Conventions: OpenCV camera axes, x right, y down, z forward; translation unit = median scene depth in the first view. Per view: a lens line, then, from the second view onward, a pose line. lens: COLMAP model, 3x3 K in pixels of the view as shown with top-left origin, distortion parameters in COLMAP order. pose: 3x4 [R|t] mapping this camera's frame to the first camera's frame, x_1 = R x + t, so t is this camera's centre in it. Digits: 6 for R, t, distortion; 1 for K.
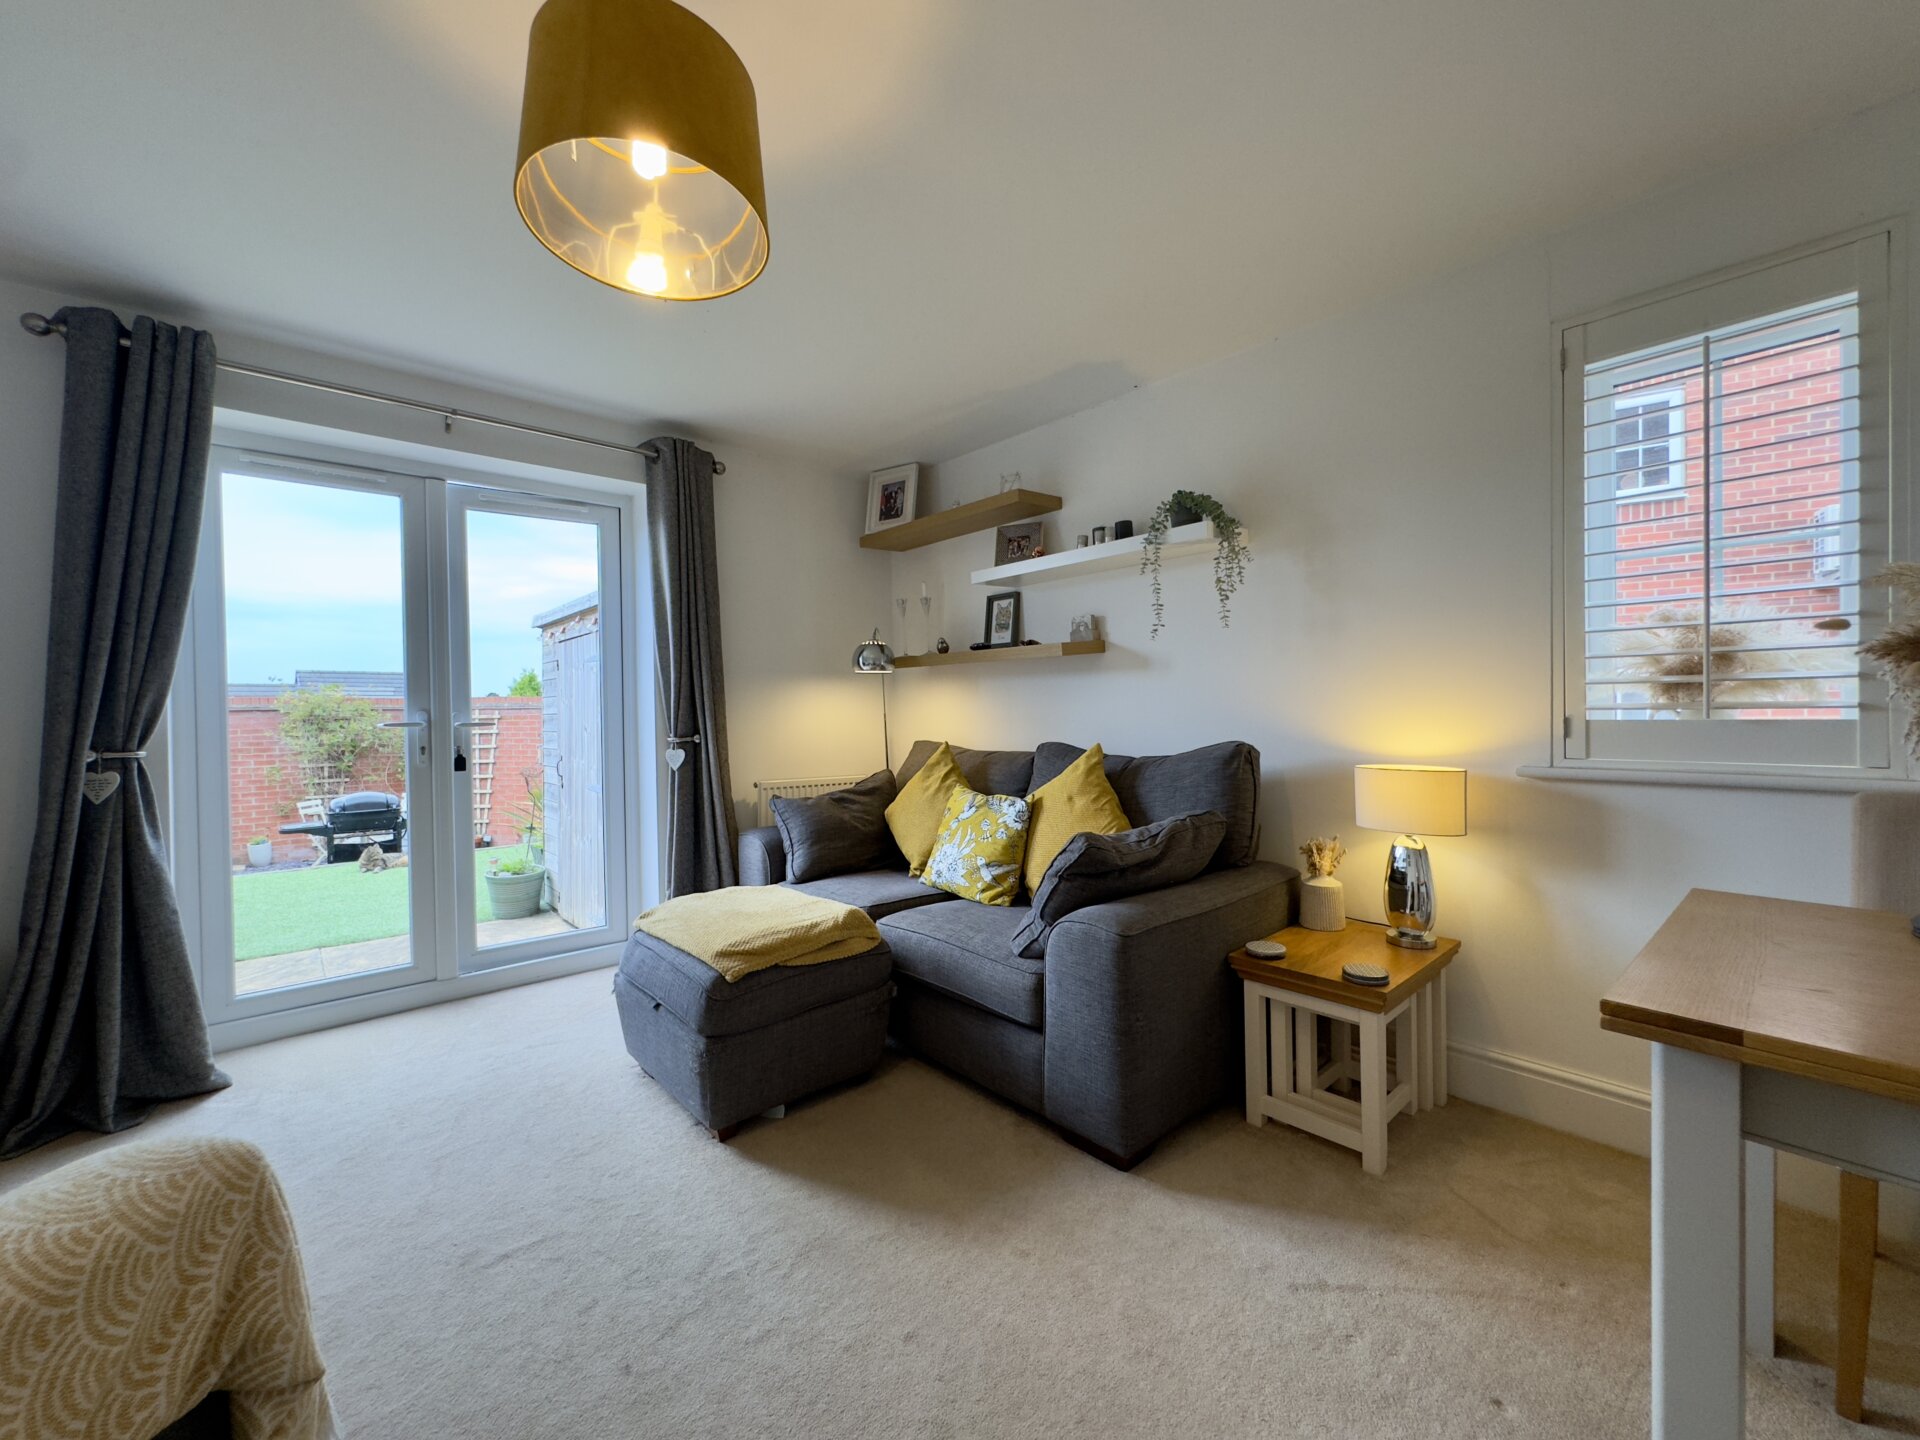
lens RADIAL K [[767.0, 0, 957.8], [0, 767.0, 717.6], [0, 0, 1]] dist [-0.004009, 0.000640]
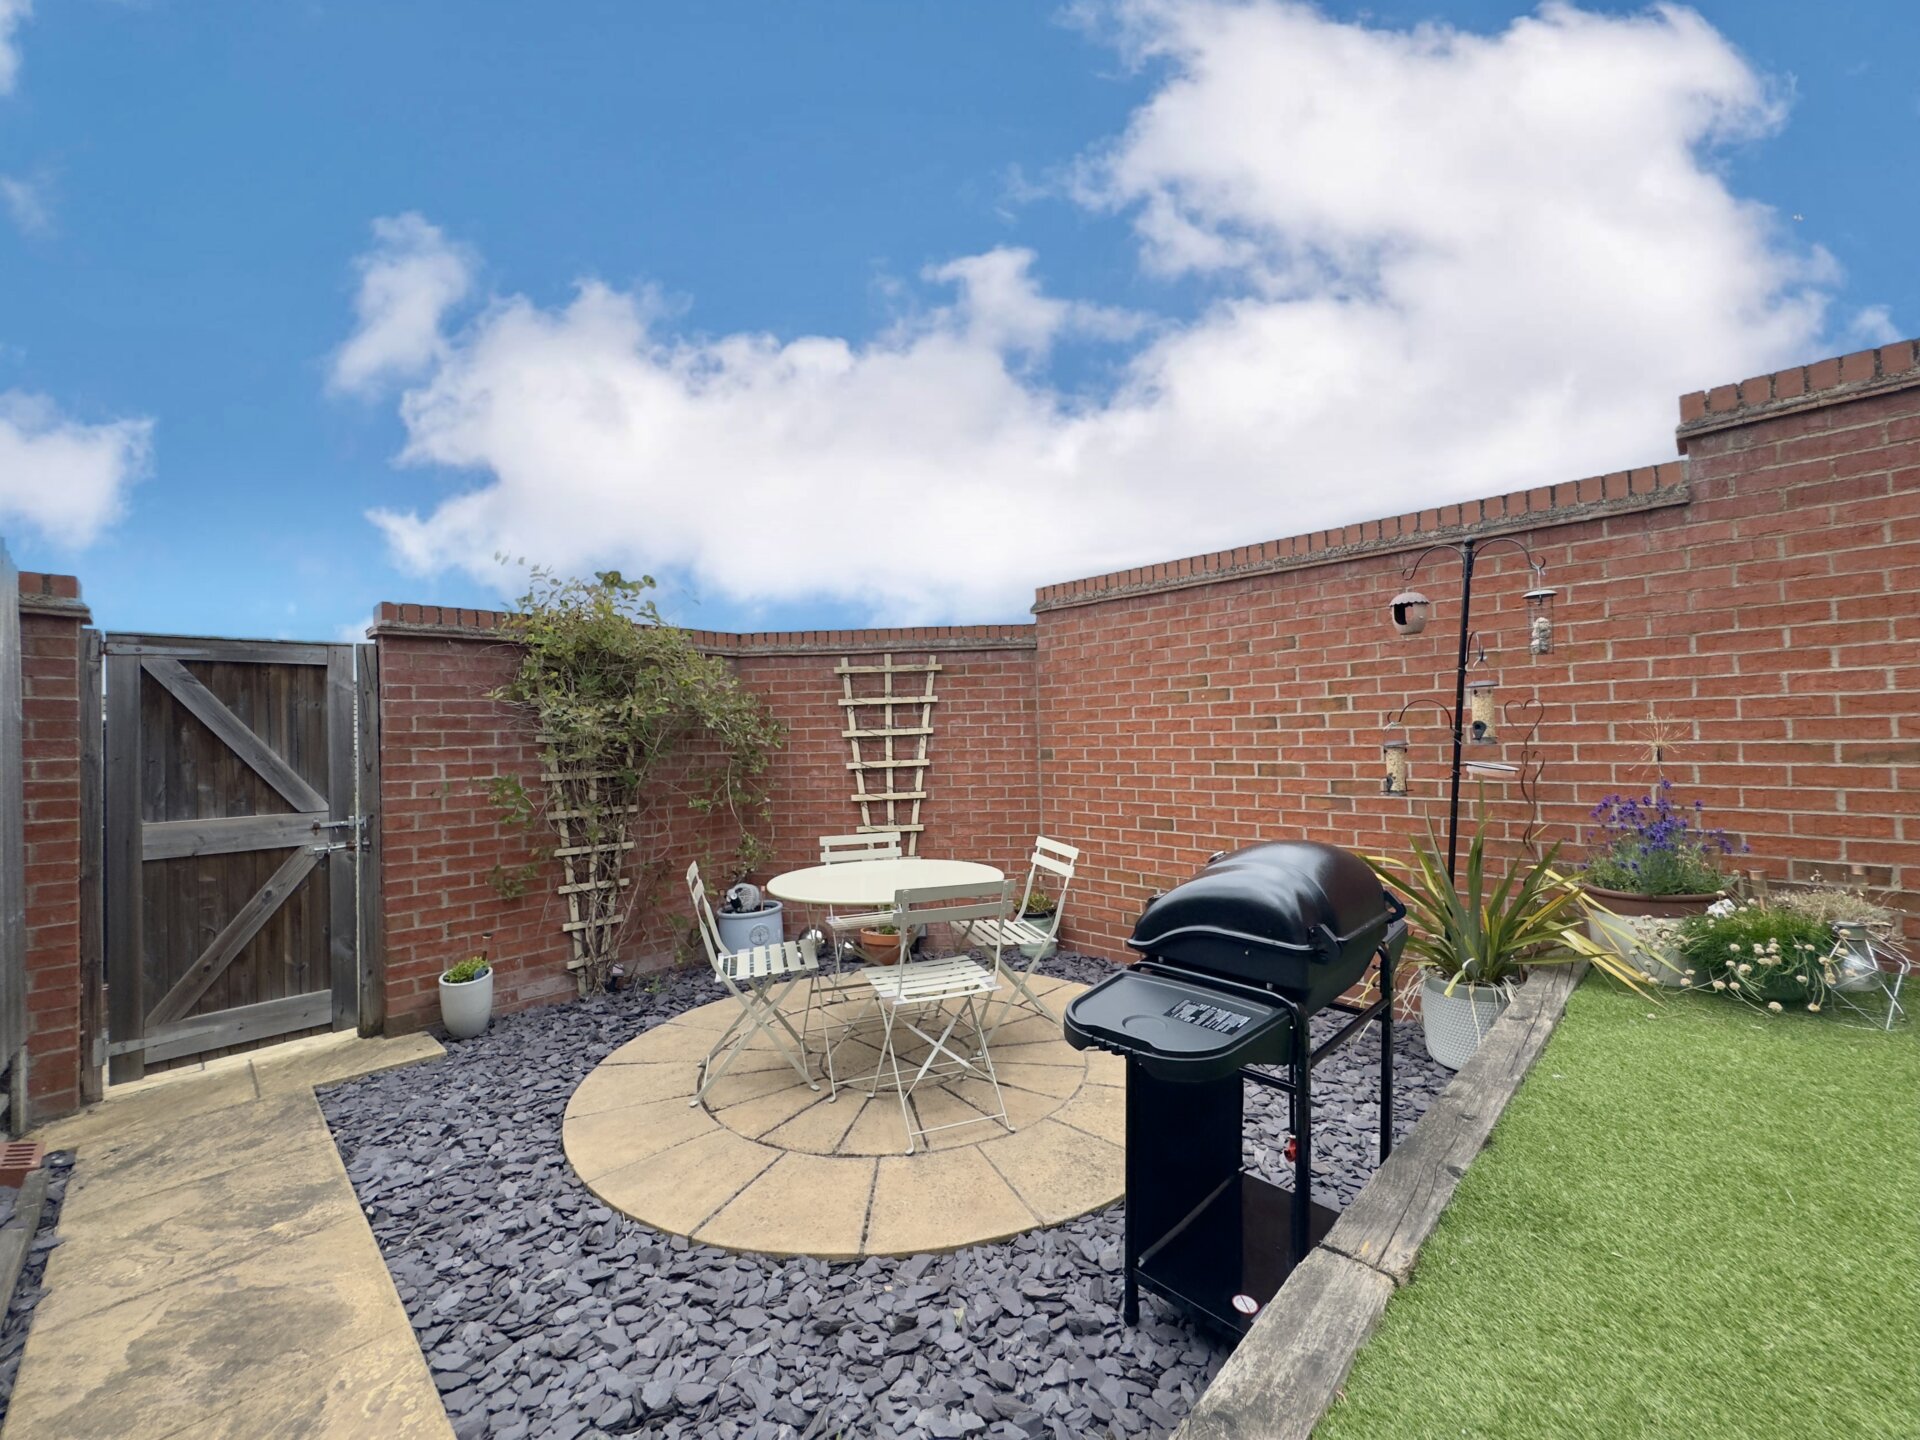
lens RADIAL K [[767.0, 0, 961.4], [0, 767.0, 719.2], [0, 0, 1]] dist [-0.004009, 0.000640]
pose [[0.997786, -0.014550, 0.064901, -2.389508], [0.016576, 0.999389, -0.030785, 0.173169], [-0.064413, 0.031793, 0.997417, 2.056603]]
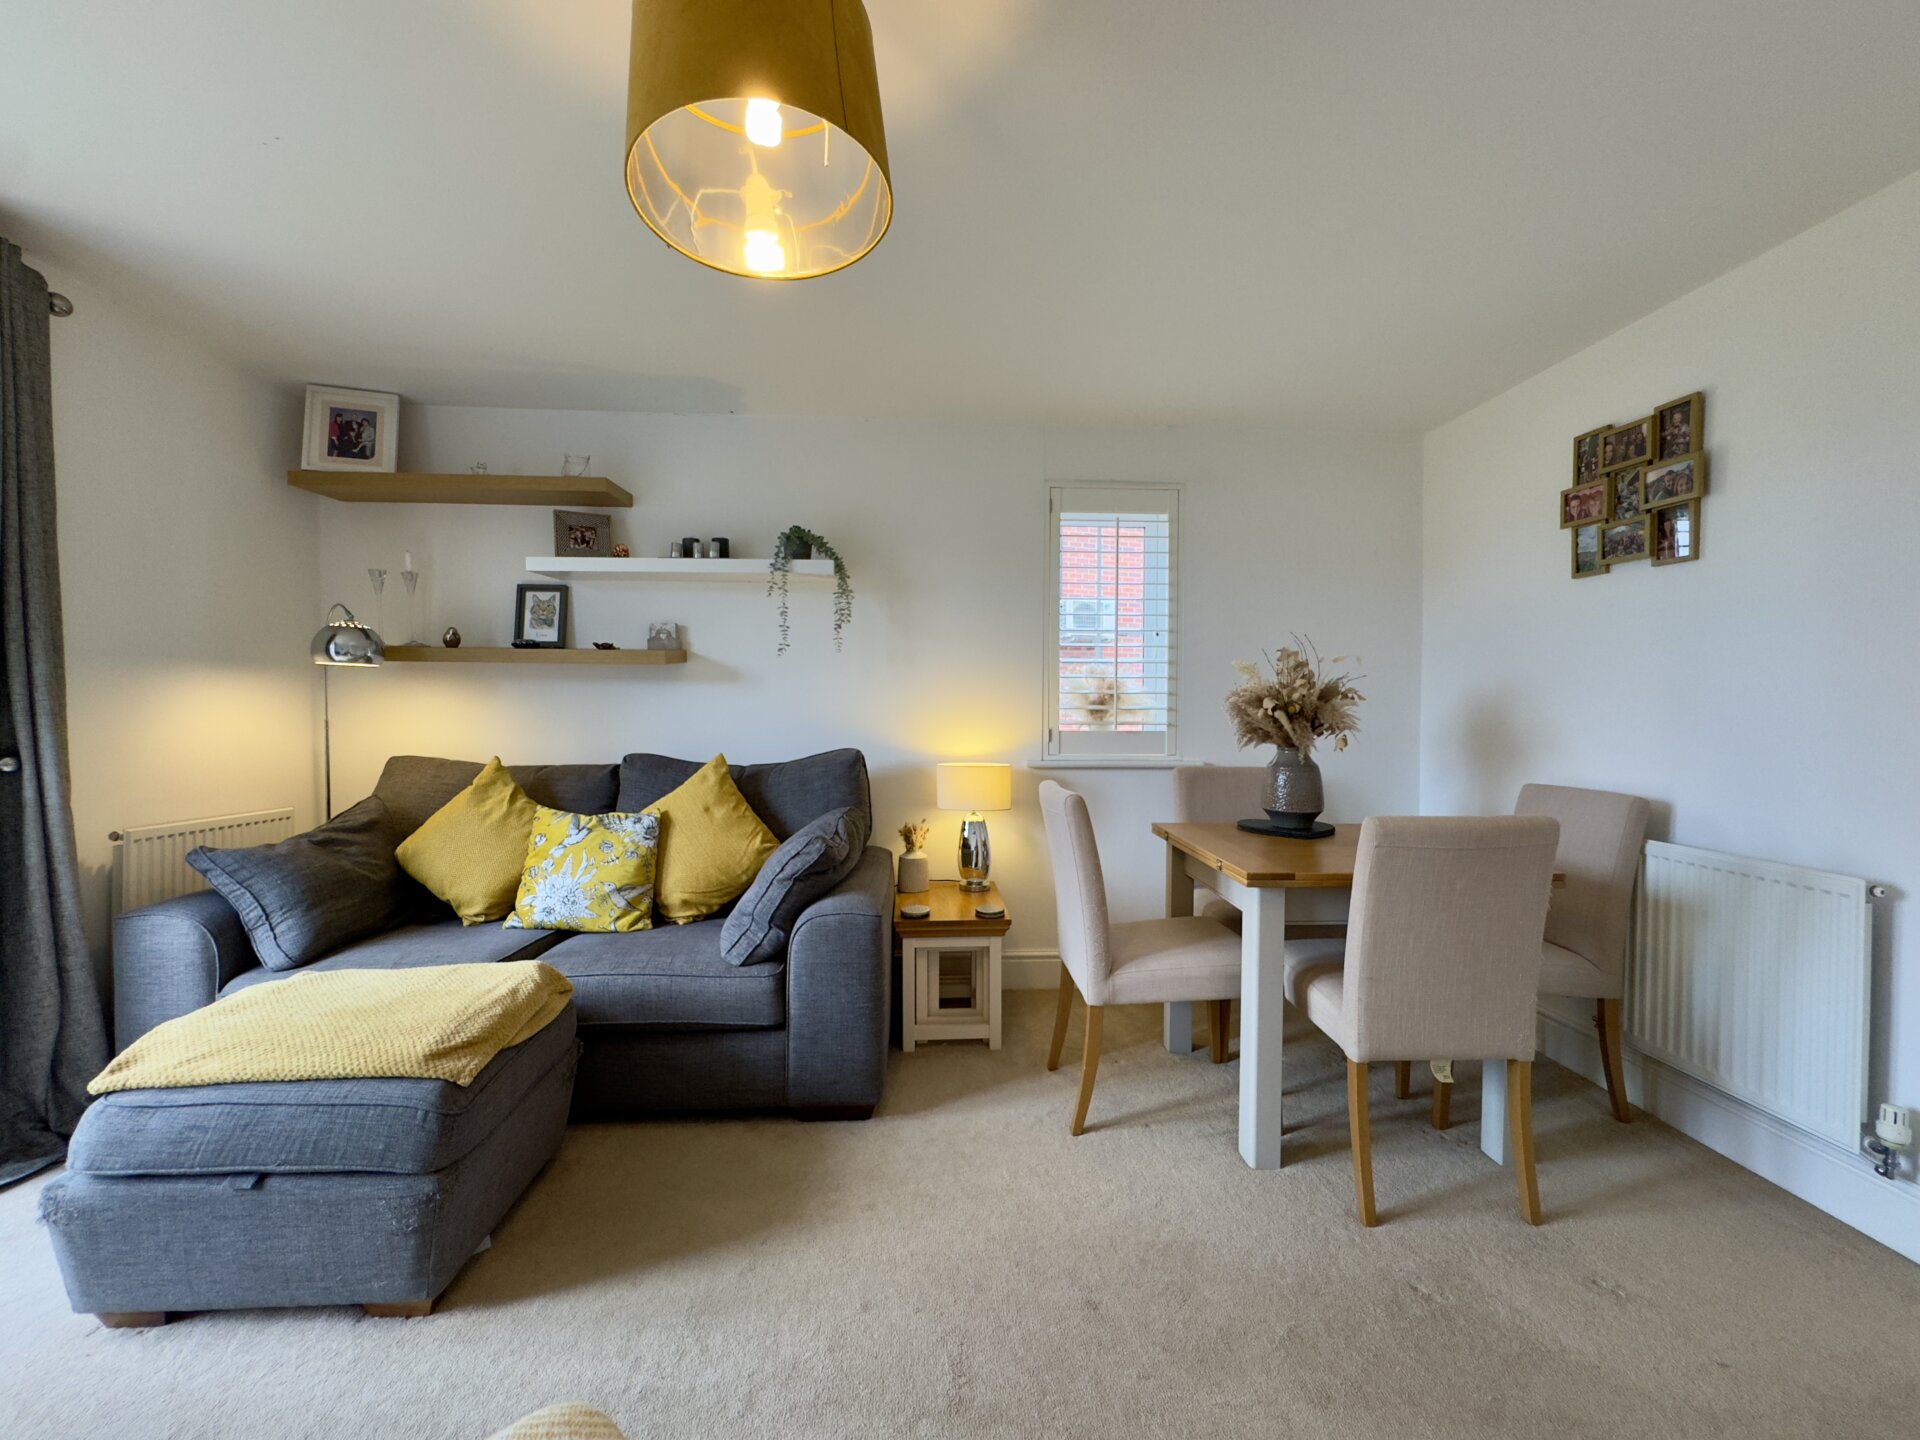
lens RADIAL K [[767.0, 0, 957.0], [0, 767.0, 720.2], [0, 0, 1]] dist [-0.004009, 0.000640]
pose [[0.621521, 0.006131, 0.783373, -0.437195], [-0.005980, 0.999977, -0.003081, -0.010130], [-0.783374, -0.002770, 0.621544, 0.118110]]
